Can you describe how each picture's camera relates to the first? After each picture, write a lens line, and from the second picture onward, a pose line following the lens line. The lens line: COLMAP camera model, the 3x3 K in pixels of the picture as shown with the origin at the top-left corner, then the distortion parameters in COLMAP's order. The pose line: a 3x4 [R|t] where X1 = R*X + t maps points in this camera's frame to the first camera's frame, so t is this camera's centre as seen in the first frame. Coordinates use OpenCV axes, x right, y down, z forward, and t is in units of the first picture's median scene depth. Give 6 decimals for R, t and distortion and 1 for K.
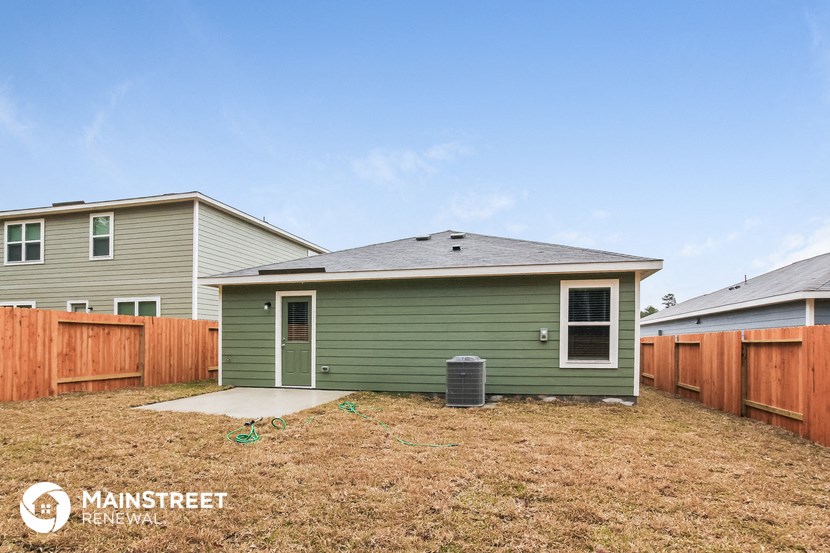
lens RADIAL K [[422.1, 0, 415.3], [0, 422.1, 283.7], [0, 0, 1]] dist [-0.074274, 0.040263]
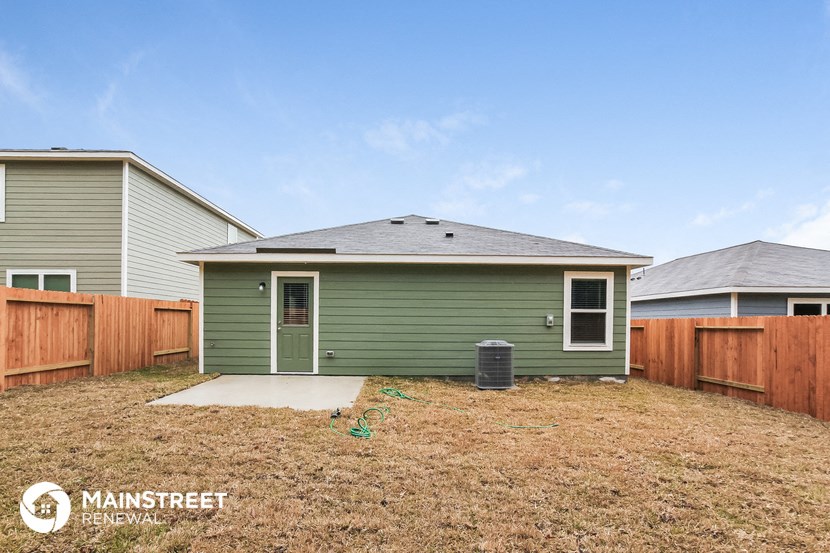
lens RADIAL K [[420.8, 0, 413.6], [0, 420.8, 266.7], [0, 0, 1]] dist [-0.069652, 0.039041]
pose [[0.971595, 0.036914, 0.233751, -0.265831], [-0.038273, 0.999266, 0.001281, -0.005062], [-0.233533, -0.010192, 0.972296, 0.024299]]
